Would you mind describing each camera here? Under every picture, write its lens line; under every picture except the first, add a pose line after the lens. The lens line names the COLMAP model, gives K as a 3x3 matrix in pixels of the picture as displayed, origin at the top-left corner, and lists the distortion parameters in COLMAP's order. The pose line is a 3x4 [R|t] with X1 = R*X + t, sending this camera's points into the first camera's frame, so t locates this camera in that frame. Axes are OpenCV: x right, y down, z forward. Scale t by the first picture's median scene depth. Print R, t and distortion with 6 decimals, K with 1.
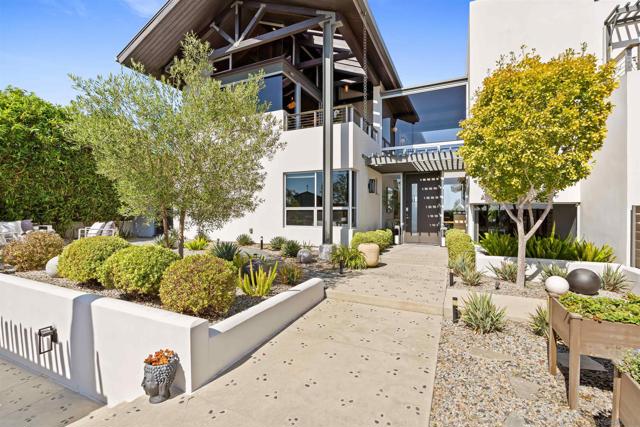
lens RADIAL K [[292.3, 0, 320.0], [0, 292.3, 213.5], [0, 0, 1]] dist [-0.003250, -0.000124]
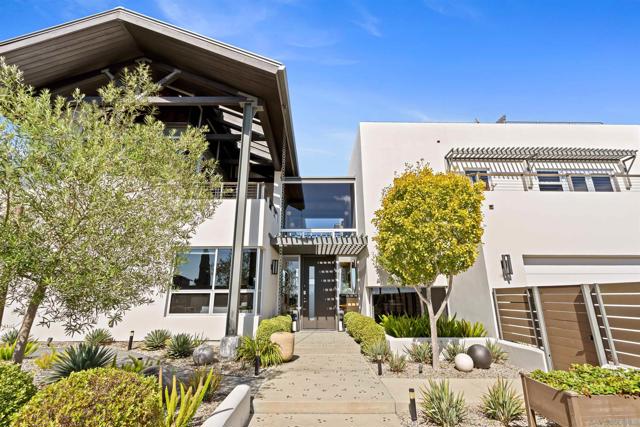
lens RADIAL K [[290.7, 0, 322.7], [0, 290.7, 214.2], [0, 0, 1]] dist [-0.003549, -0.000520]
pose [[0.895443, 0.113730, 0.430404, -0.119128], [0.009337, 0.961806, -0.273574, 0.000664], [-0.445079, 0.248989, 0.860180, 0.087280]]
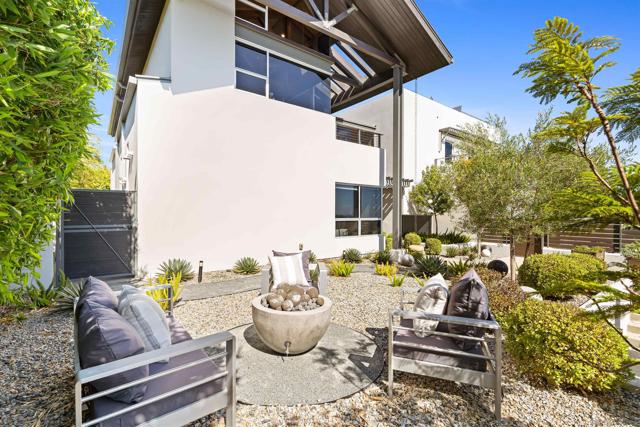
lens RADIAL K [[290.7, 0, 322.7], [0, 290.7, 214.2], [0, 0, 1]] dist [-0.003549, -0.000520]
pose [[0.448834, -0.011623, 0.893540, -1.060530], [-0.001261, 0.999906, 0.013640, -0.051515], [-0.893614, -0.007249, 0.448777, 0.648398]]
